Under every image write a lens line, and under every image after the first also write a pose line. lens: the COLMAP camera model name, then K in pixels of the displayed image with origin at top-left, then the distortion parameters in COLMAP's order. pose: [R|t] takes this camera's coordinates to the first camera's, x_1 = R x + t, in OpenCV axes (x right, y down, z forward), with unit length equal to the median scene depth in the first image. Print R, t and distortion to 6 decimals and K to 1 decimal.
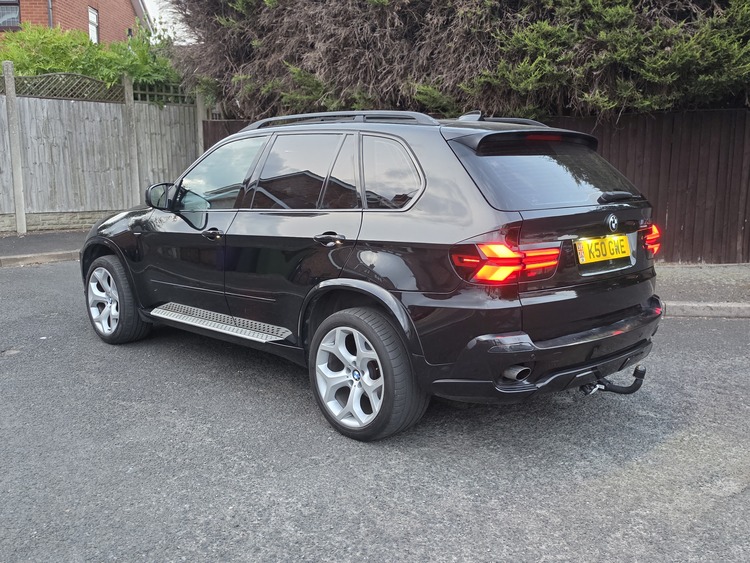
lens RADIAL K [[719.6, 0, 362.2], [0, 719.6, 283.5], [0, 0, 1]] dist [0.127519, -0.211763]
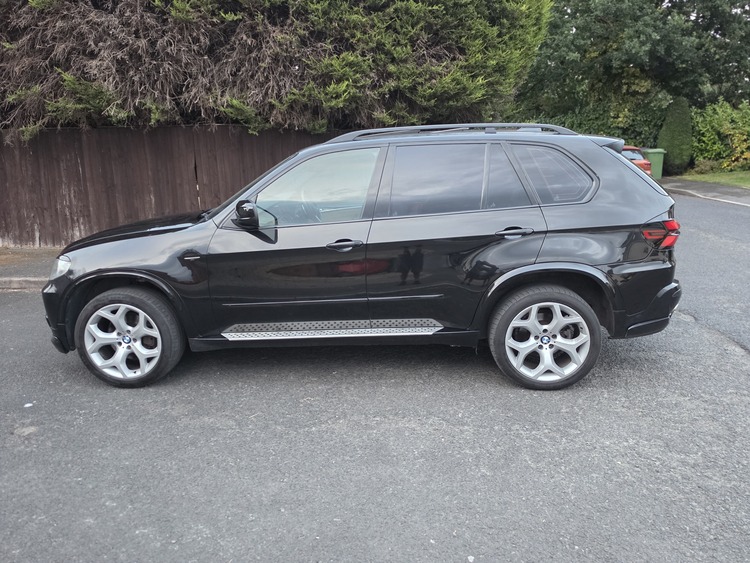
lens RADIAL K [[577.7, 0, 375.0], [0, 577.7, 281.5], [0, 0, 1]] dist [0.048674, -0.057075]
pose [[0.764421, -0.160866, 0.624326, -0.423511], [0.139404, 0.986704, 0.083552, -0.048204], [-0.629466, 0.023165, 0.776683, 0.209036]]
